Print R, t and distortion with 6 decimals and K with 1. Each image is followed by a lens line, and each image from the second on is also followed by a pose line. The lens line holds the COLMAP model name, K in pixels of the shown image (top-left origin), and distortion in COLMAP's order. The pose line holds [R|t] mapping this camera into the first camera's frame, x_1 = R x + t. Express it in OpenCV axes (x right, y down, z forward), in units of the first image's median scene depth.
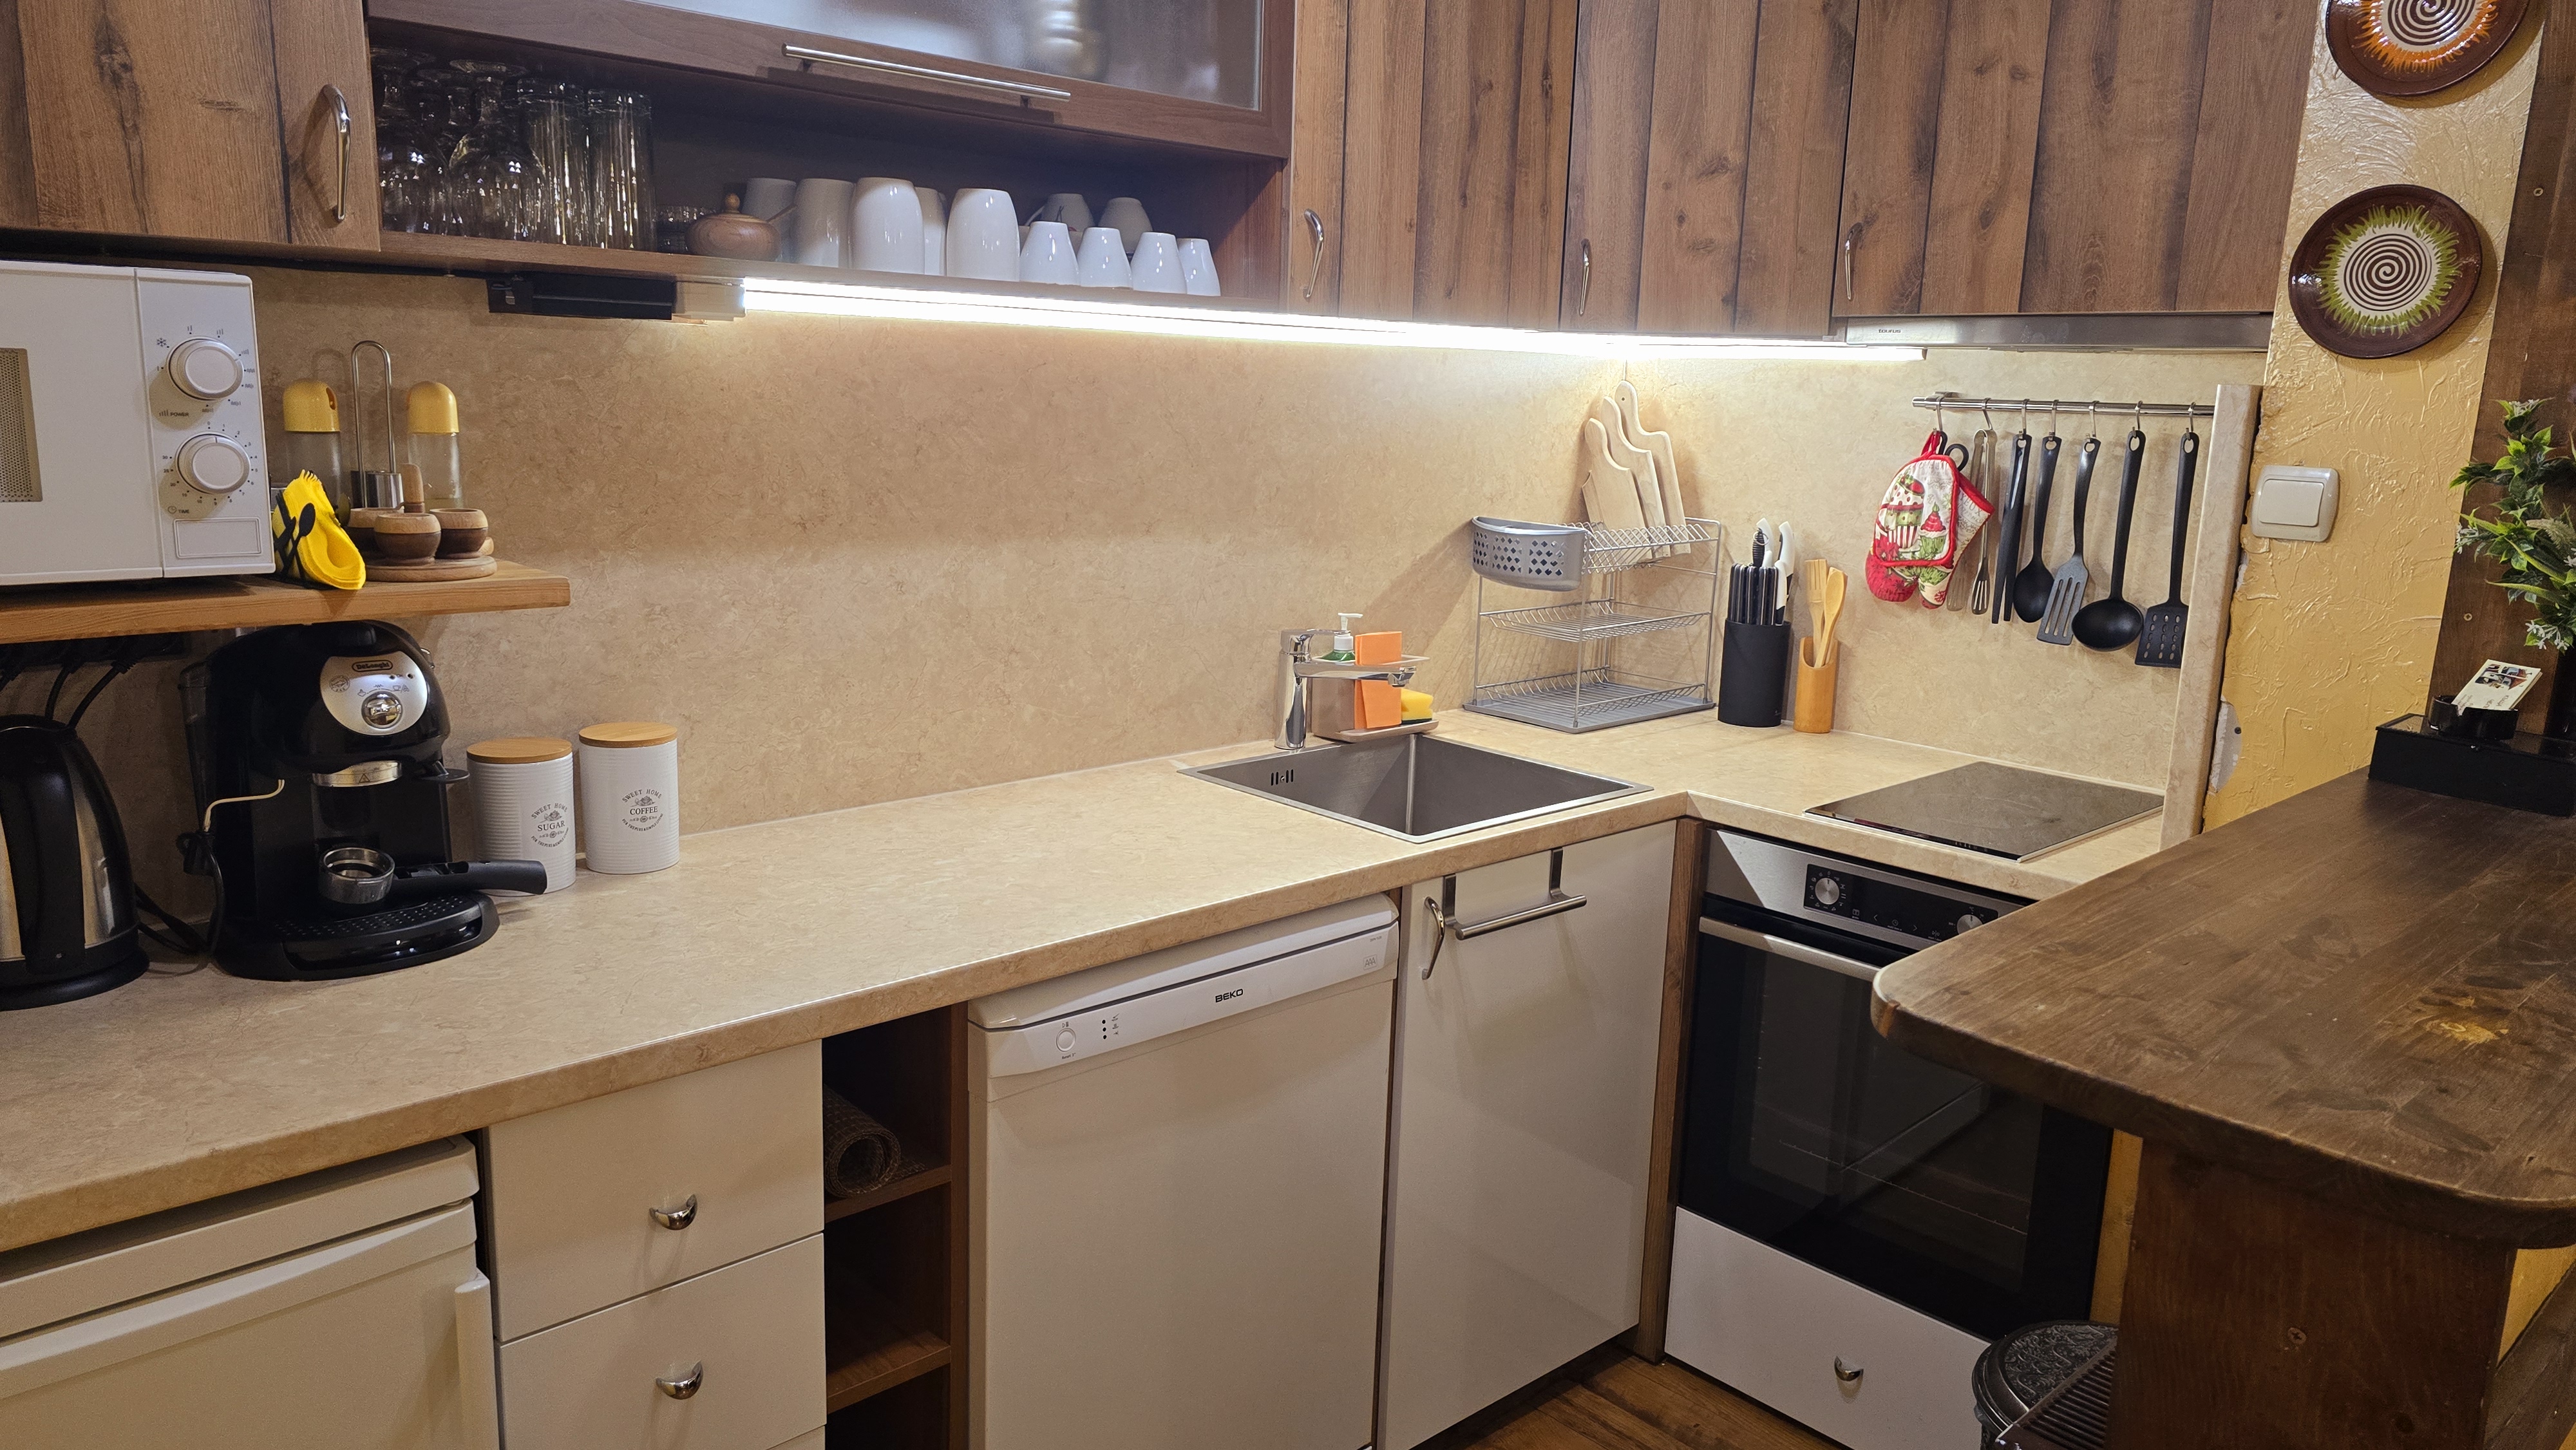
lens RADIAL K [[1751.0, 0, 1280.4], [0, 1751.0, 721.1], [0, 0, 1]] dist [0.051743, -0.027864]
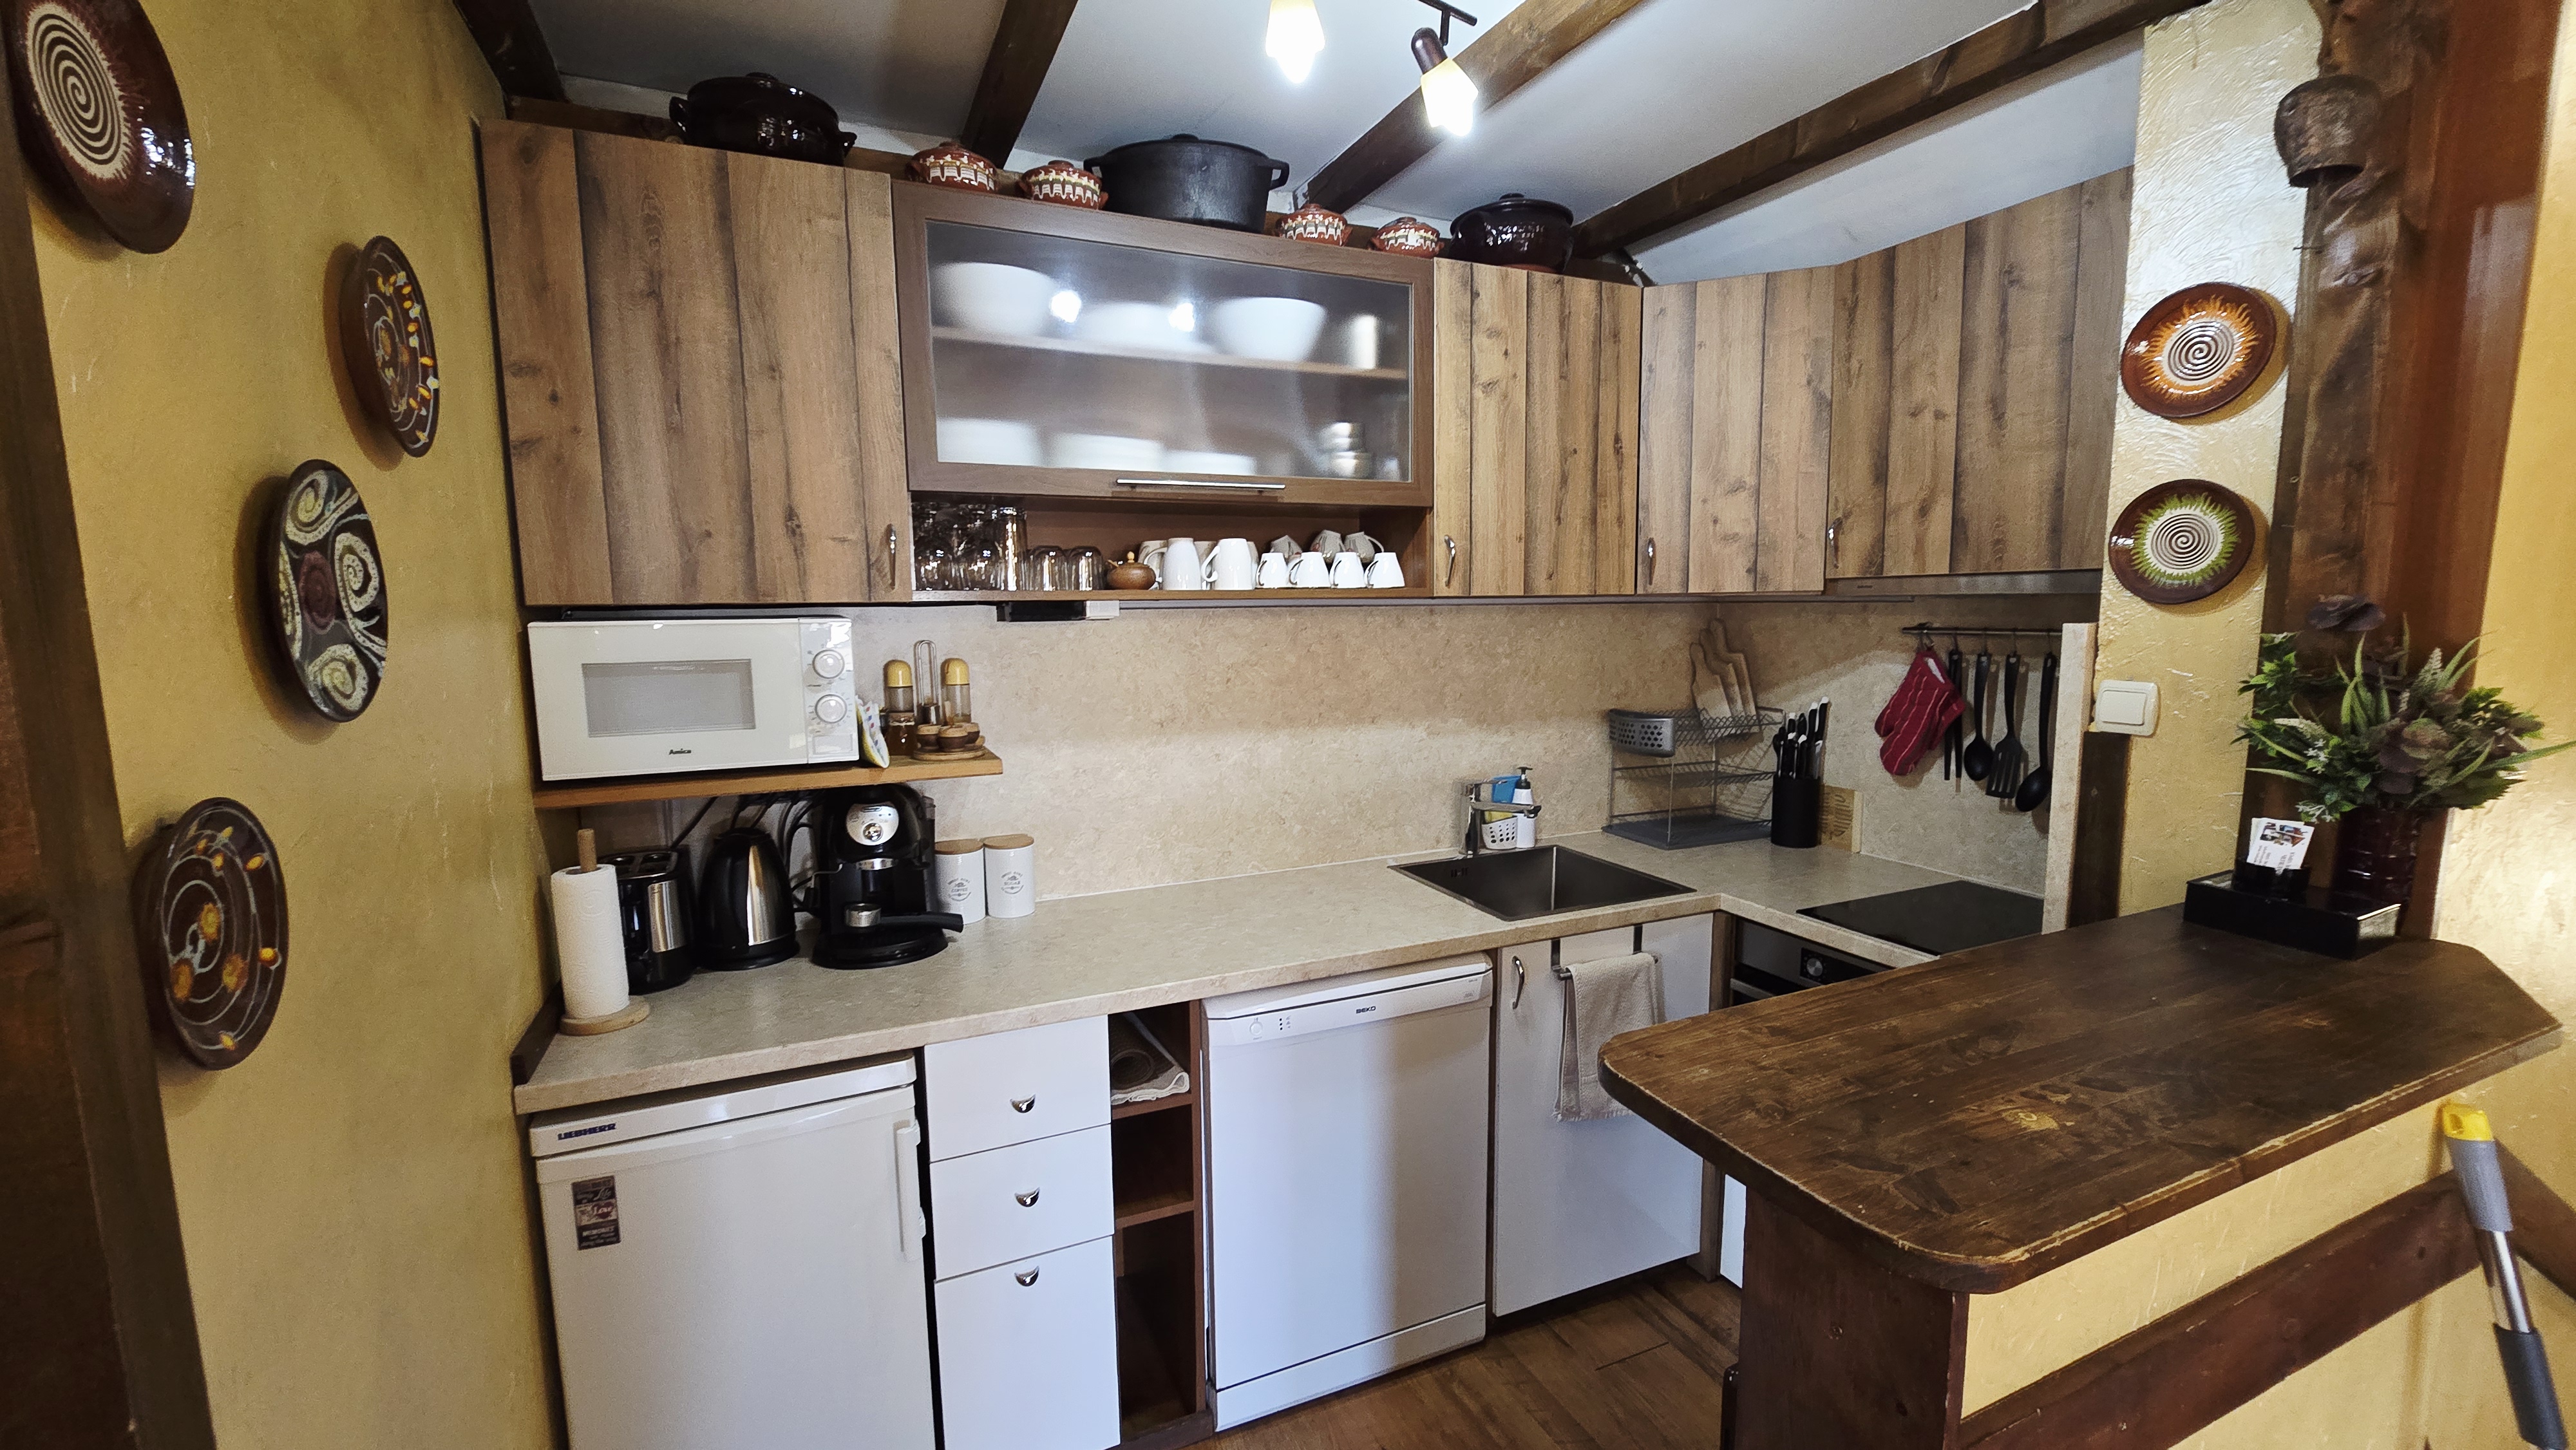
lens RADIAL K [[1059.1, 0, 1286.9], [0, 1059.1, 721.7], [0, 0, 1]] dist [-0.004656, 0.000993]
pose [[0.941843, -0.005136, -0.336013, 0.214994], [-0.024073, 0.996283, -0.082704, -0.026112], [0.335189, 0.085983, 0.938219, 0.014472]]
